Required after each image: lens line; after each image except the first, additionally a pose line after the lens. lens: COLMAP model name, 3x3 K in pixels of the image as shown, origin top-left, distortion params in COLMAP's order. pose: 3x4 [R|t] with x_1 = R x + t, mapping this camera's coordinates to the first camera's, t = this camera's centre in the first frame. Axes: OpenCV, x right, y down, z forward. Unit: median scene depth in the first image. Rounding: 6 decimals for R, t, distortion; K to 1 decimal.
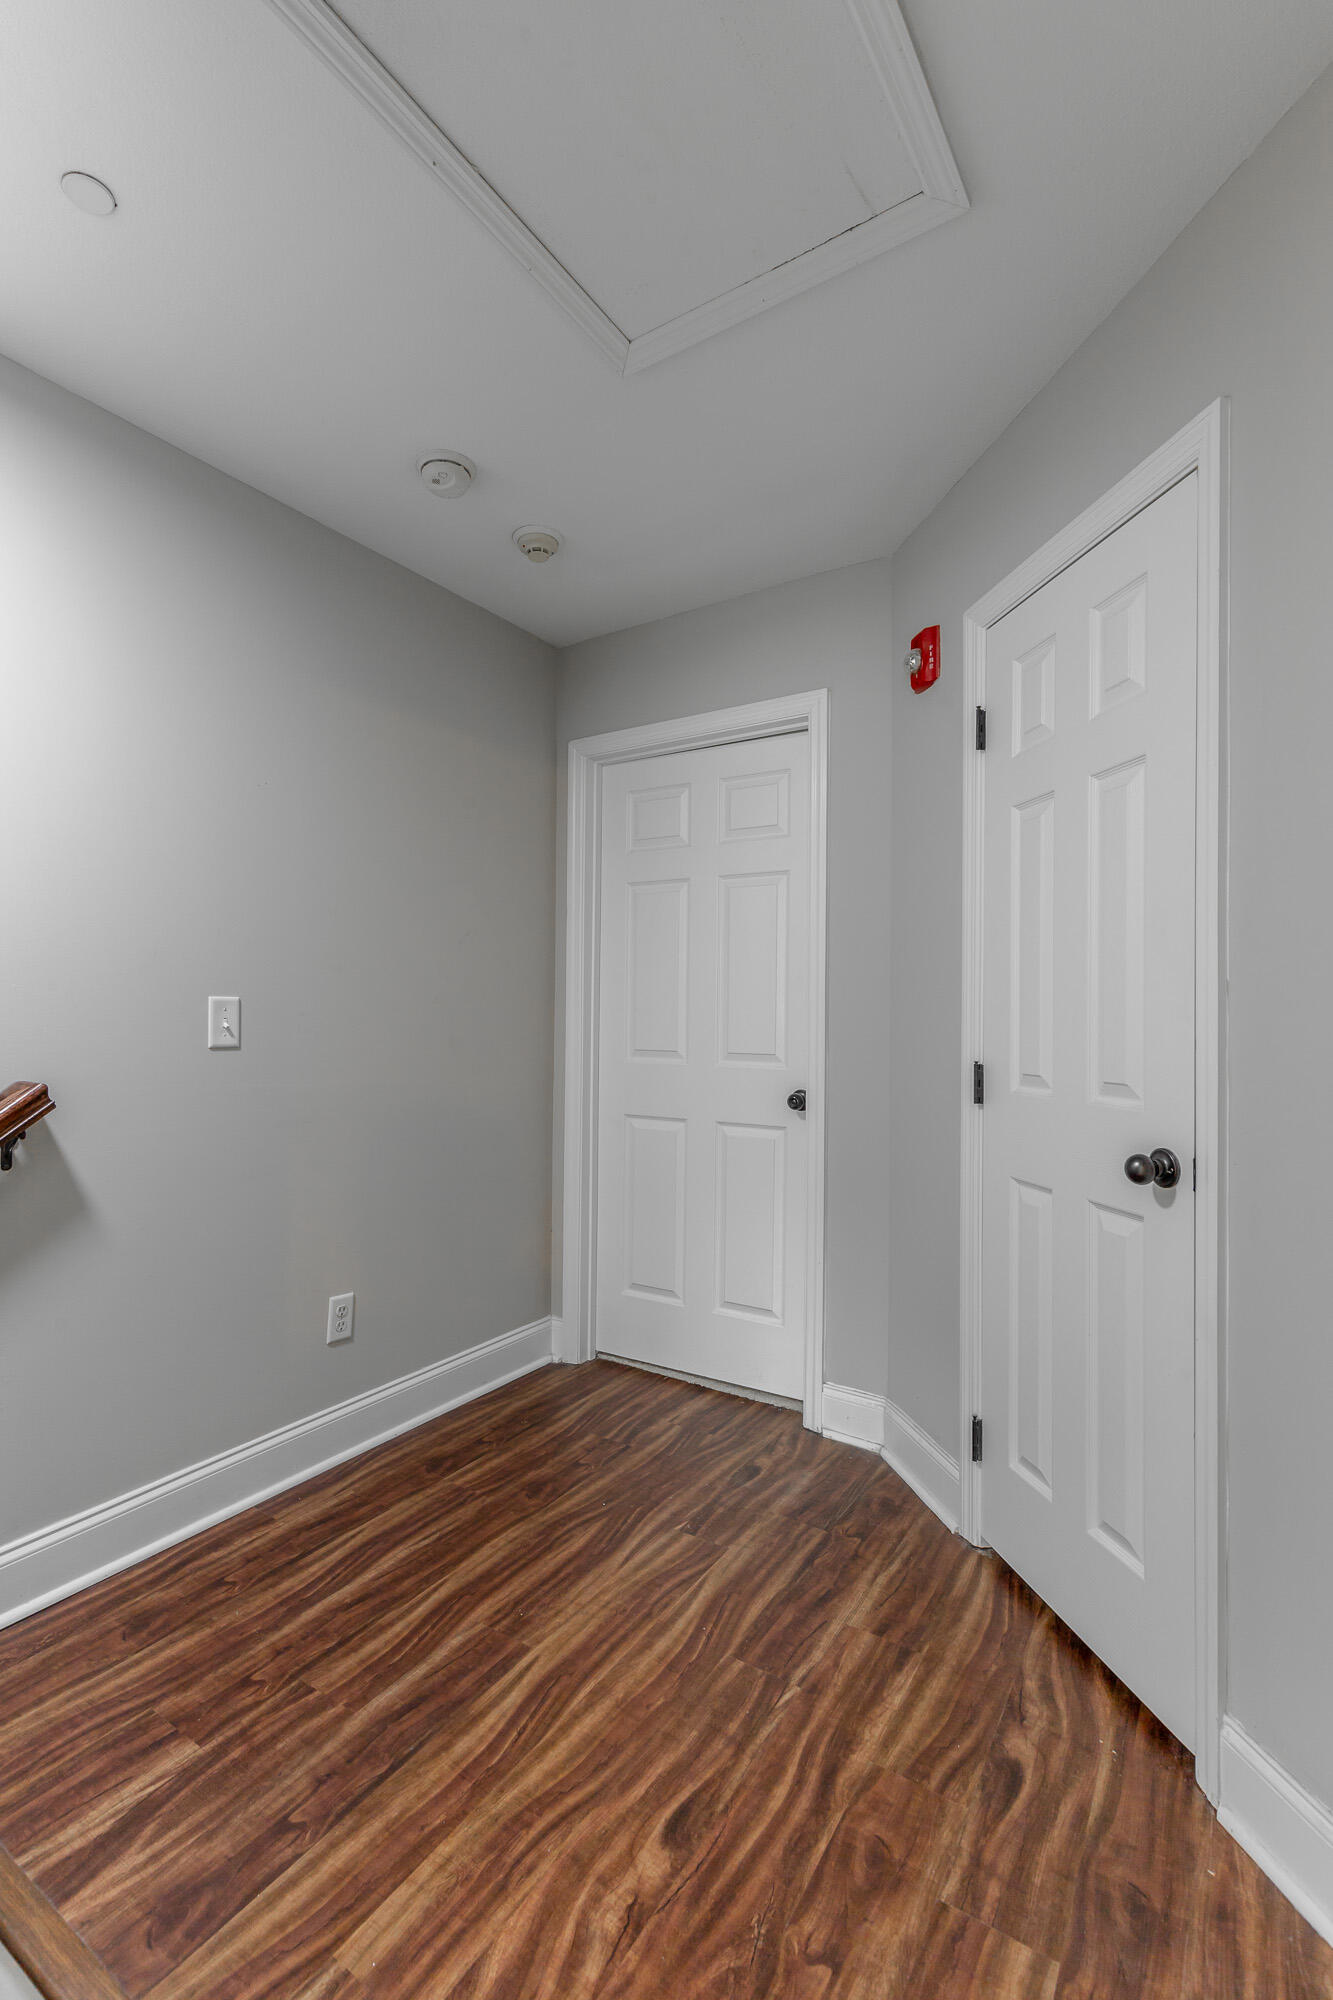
lens RADIAL K [[913.7, 0, 667.7], [0, 913.7, 1010.4], [0, 0, 1]] dist [0.002896, 0.000309]
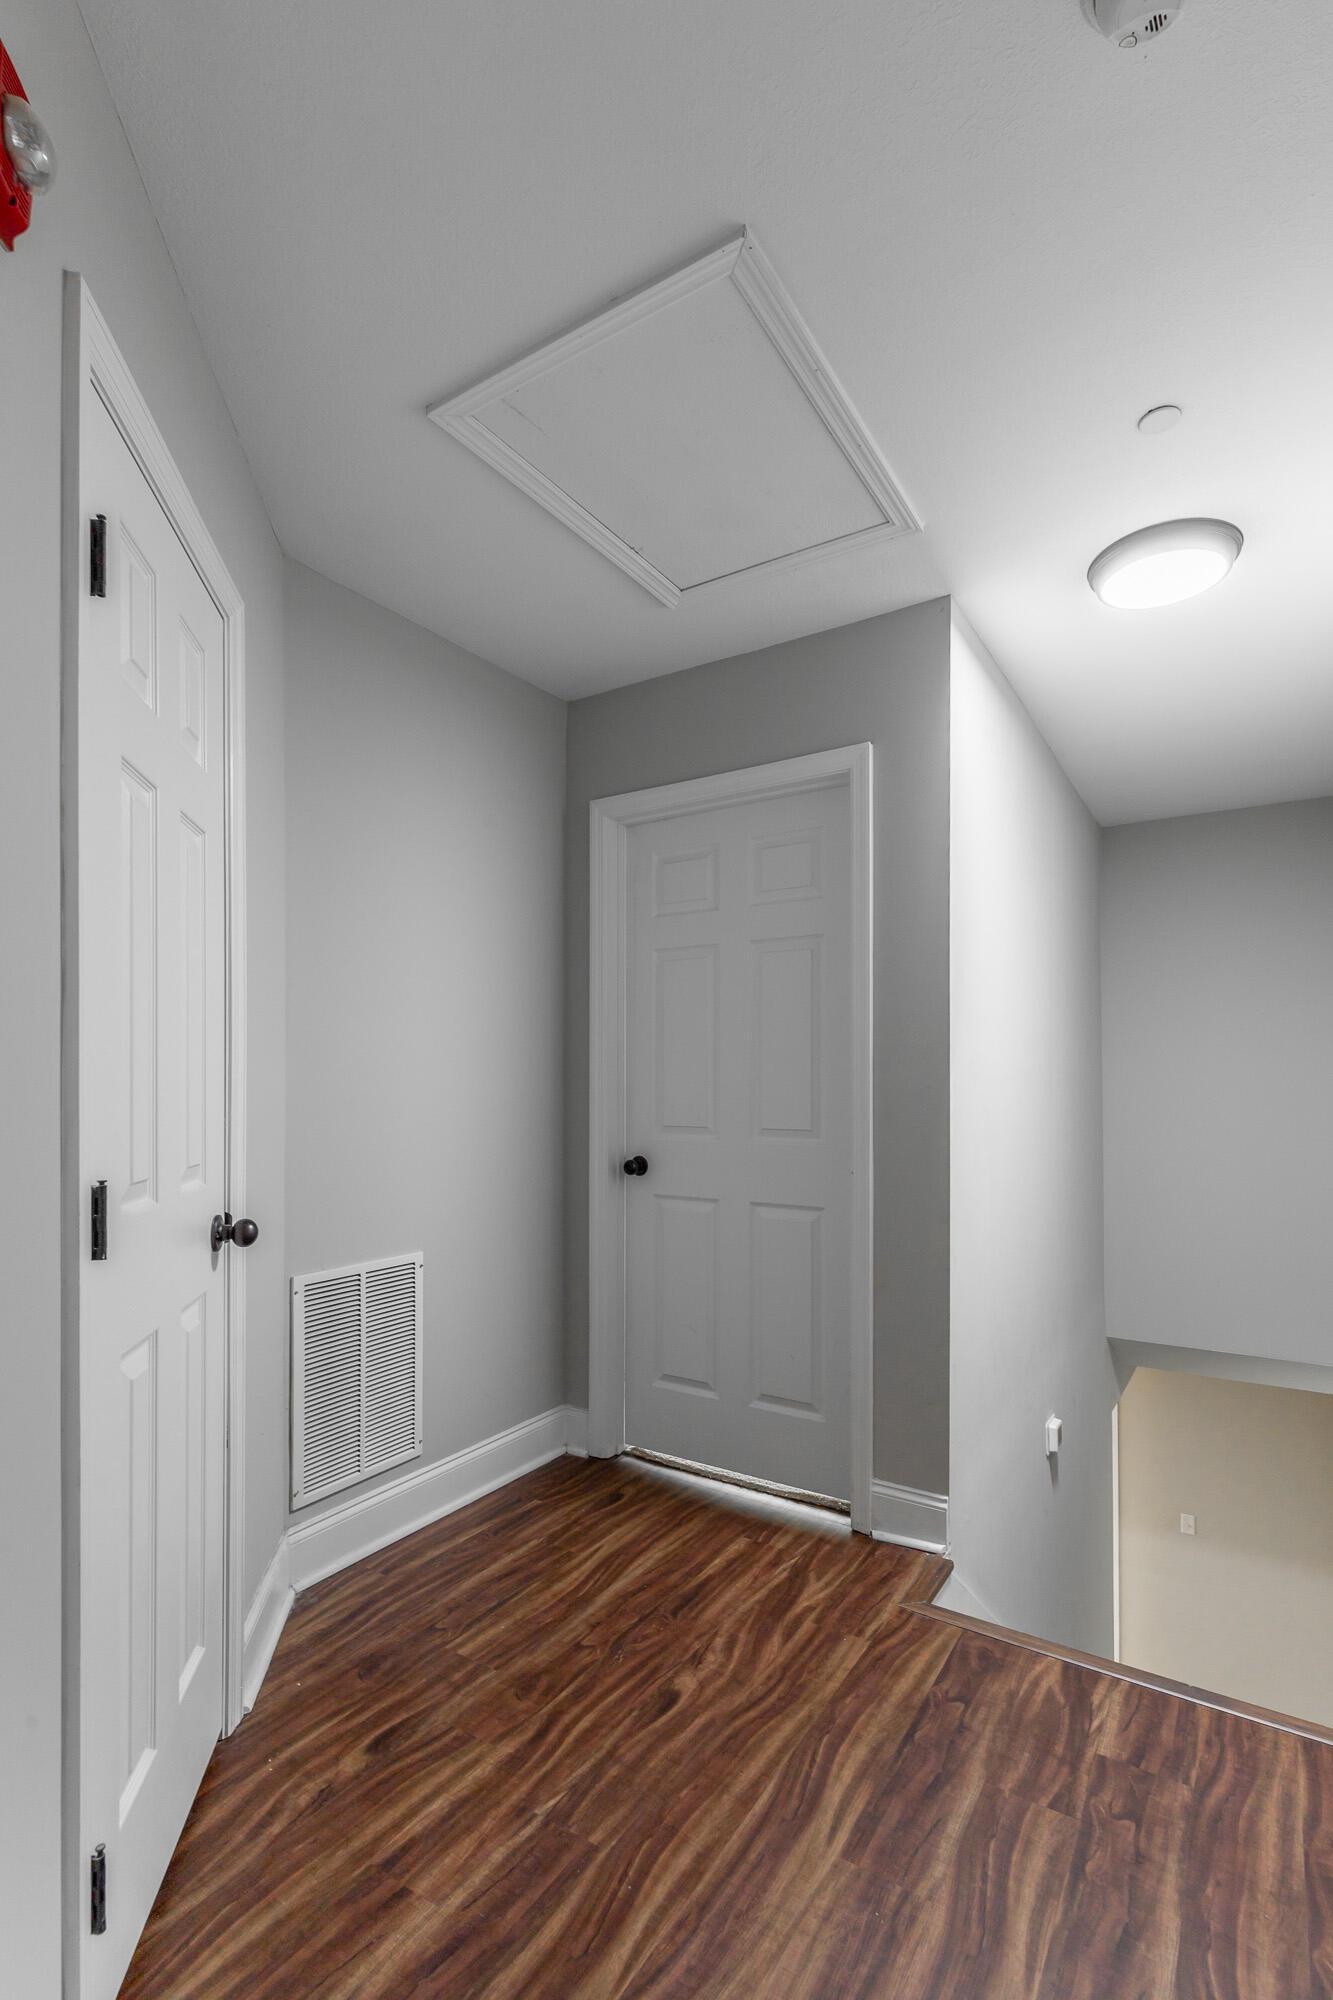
lens RADIAL K [[923.9, 0, 664.3], [0, 923.9, 1081.5], [0, 0, 1]] dist [0.003711, 0.000034]
pose [[-0.999943, -0.005582, 0.009065, 0.008155], [-0.005690, 0.999913, -0.011933, 0.005276], [-0.008997, -0.011984, -0.999888, 2.005244]]
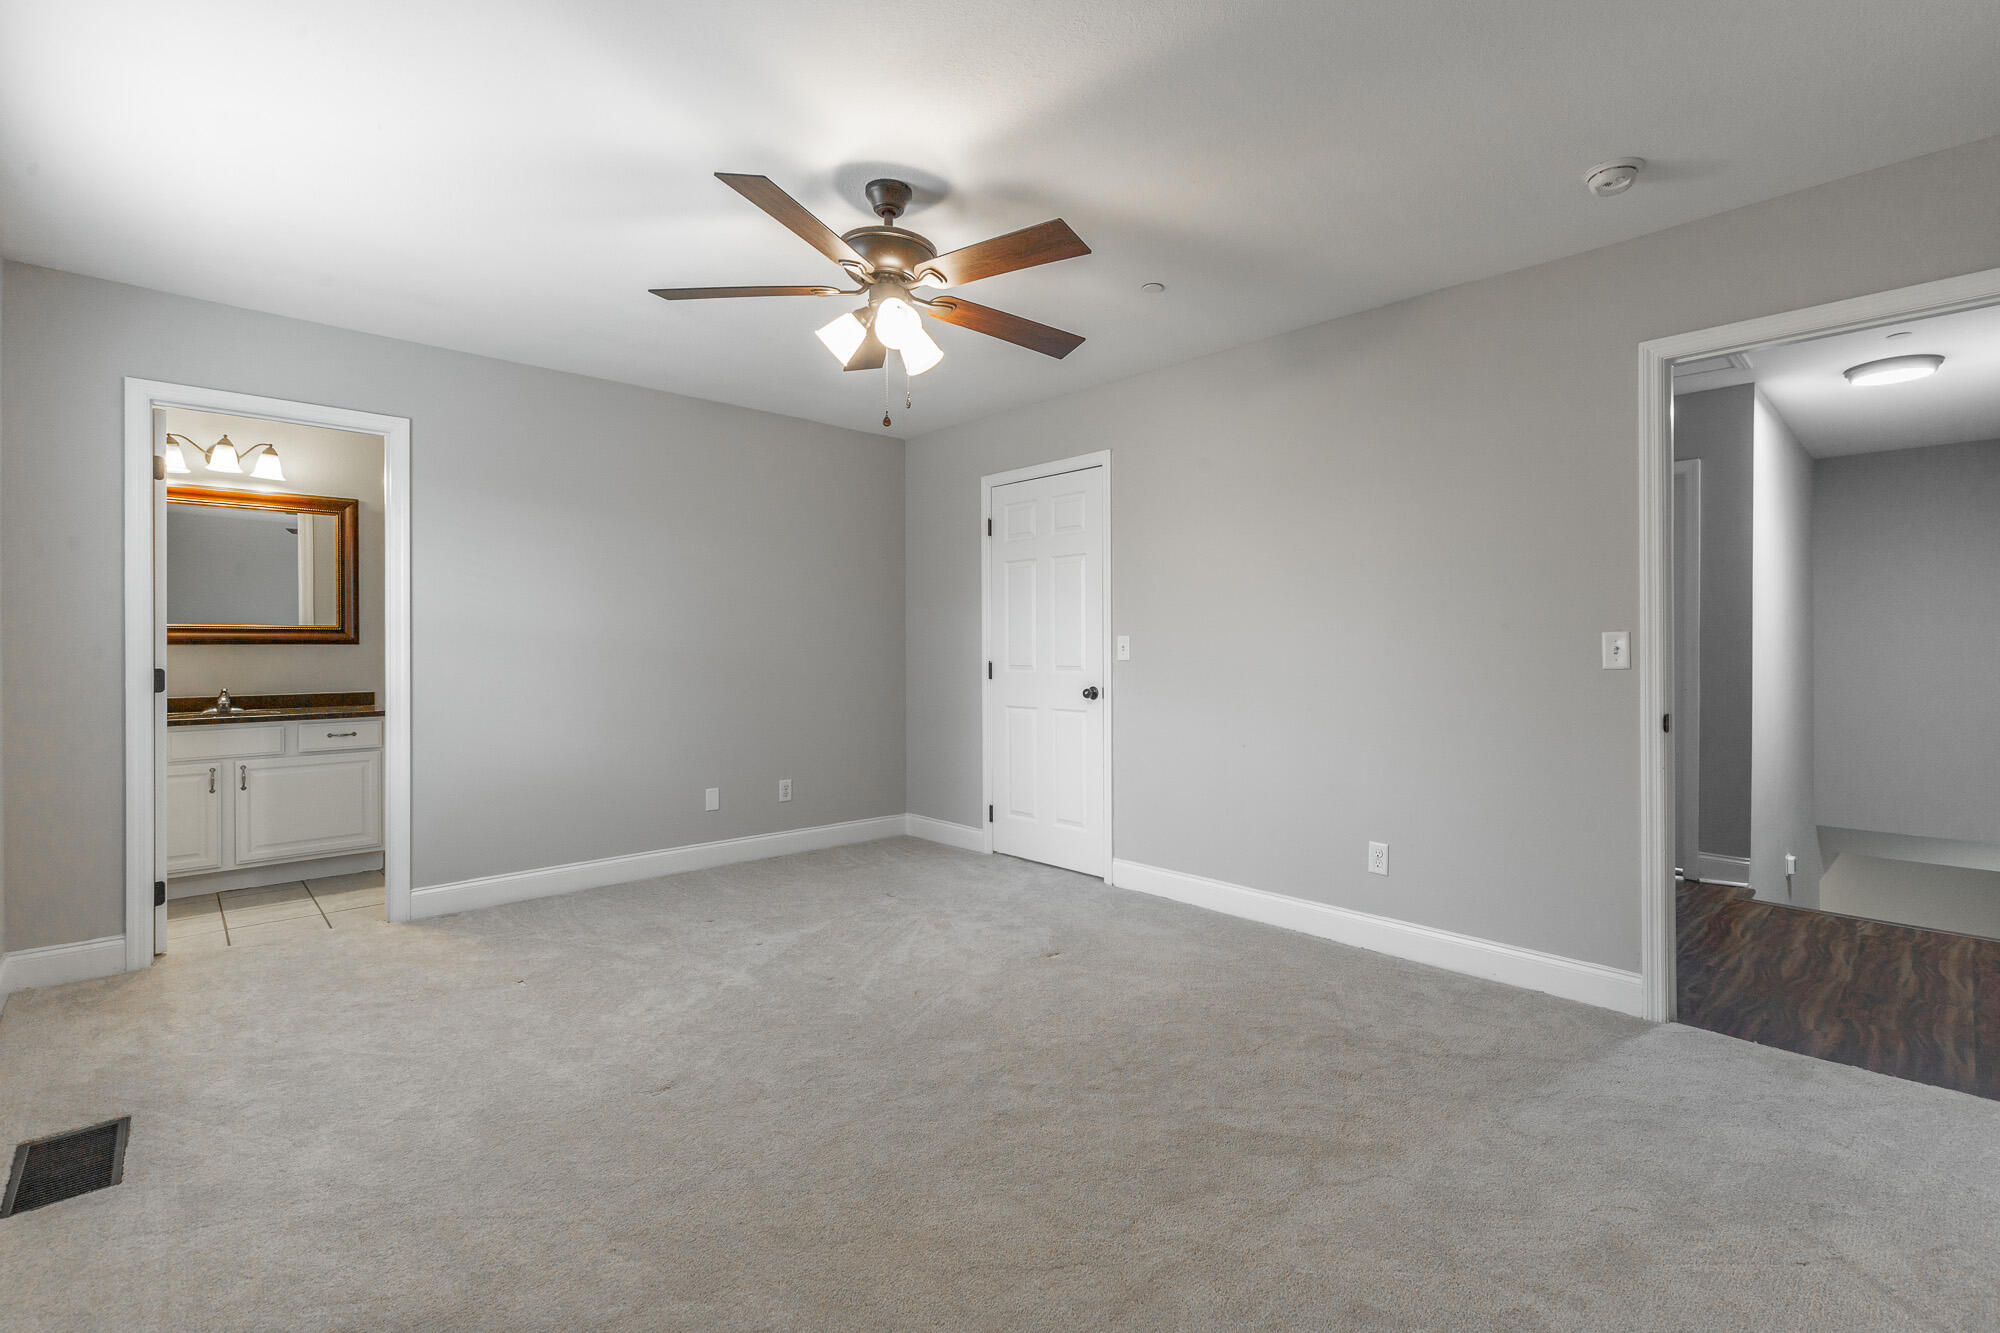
lens RADIAL K [[897.7, 0, 1024.0], [0, 897.7, 662.6], [0, 0, 1]] dist [0.013234, 0.000018]
pose [[-0.972859, -0.010378, 0.231166, 1.123642], [-0.008630, 0.999926, 0.008570, 0.038643], [-0.231238, 0.006343, -0.972877, 3.780392]]
